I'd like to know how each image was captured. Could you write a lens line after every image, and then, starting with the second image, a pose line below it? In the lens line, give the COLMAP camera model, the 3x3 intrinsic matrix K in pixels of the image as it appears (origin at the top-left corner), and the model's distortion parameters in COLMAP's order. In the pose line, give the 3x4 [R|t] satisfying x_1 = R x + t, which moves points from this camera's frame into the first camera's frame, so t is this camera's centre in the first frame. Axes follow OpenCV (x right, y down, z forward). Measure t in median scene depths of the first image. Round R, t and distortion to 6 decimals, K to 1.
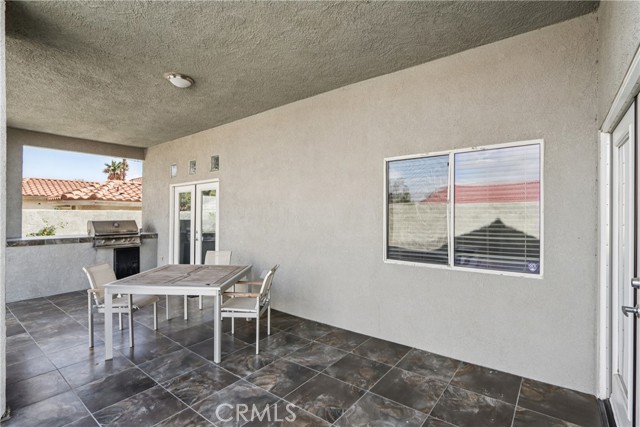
lens RADIAL K [[298.6, 0, 321.7], [0, 298.6, 212.4], [0, 0, 1]] dist [-0.014902, 0.002828]
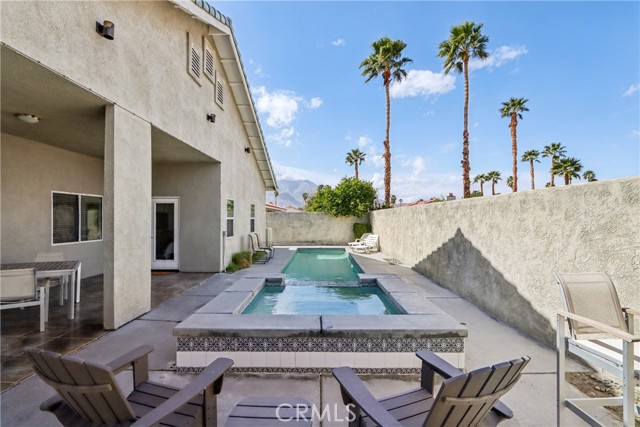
lens RADIAL K [[298.6, 0, 321.1], [0, 298.6, 215.8], [0, 0, 1]] dist [-0.014902, 0.002828]
pose [[-0.622877, 0.001676, 0.782318, -1.292006], [-0.013843, 0.999818, -0.013164, -0.011333], [-0.782198, -0.019029, -0.622740, 0.469528]]
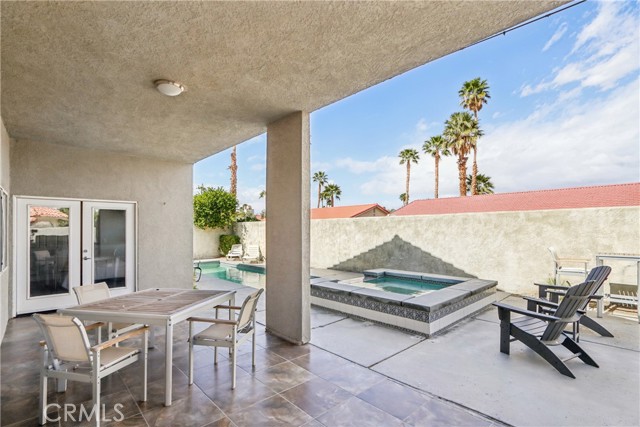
lens RADIAL K [[298.6, 0, 335.9], [0, 298.6, 223.9], [0, 0, 1]] dist [-0.014902, 0.002828]
pose [[-0.992424, 0.004517, 0.122773, -0.642301], [0.000797, 0.999540, -0.030332, 0.001593], [-0.122854, -0.030004, -0.991971, 1.049429]]
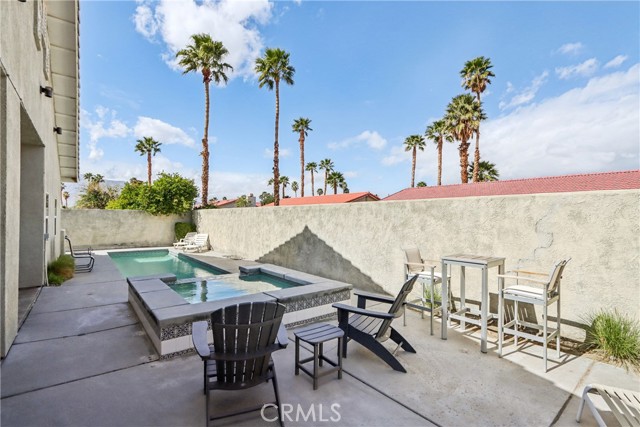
lens RADIAL K [[298.6, 0, 329.9], [0, 298.6, 218.3], [0, 0, 1]] dist [-0.014902, 0.002828]
pose [[-0.979161, -0.011003, 0.202786, -1.166440], [-0.013040, 0.999877, -0.008711, -0.012415], [-0.202665, -0.011174, -0.979184, 0.805289]]
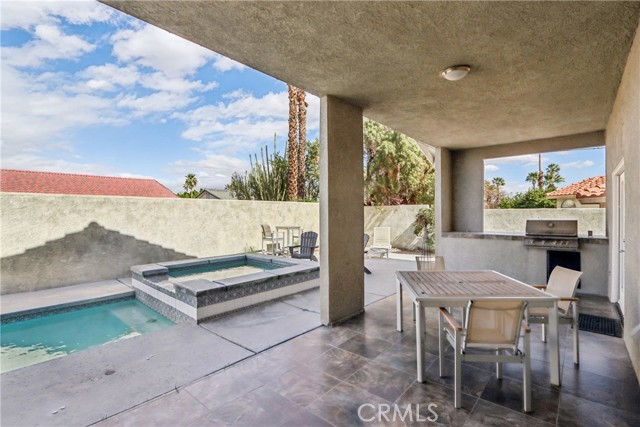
lens RADIAL K [[298.6, 0, 323.1], [0, 298.6, 209.7], [0, 0, 1]] dist [-0.014902, 0.002828]
pose [[-0.056366, -0.011757, -0.998341, 0.276616], [0.015657, 0.999797, -0.012658, -0.005018], [0.998287, -0.016345, -0.056170, 0.366912]]
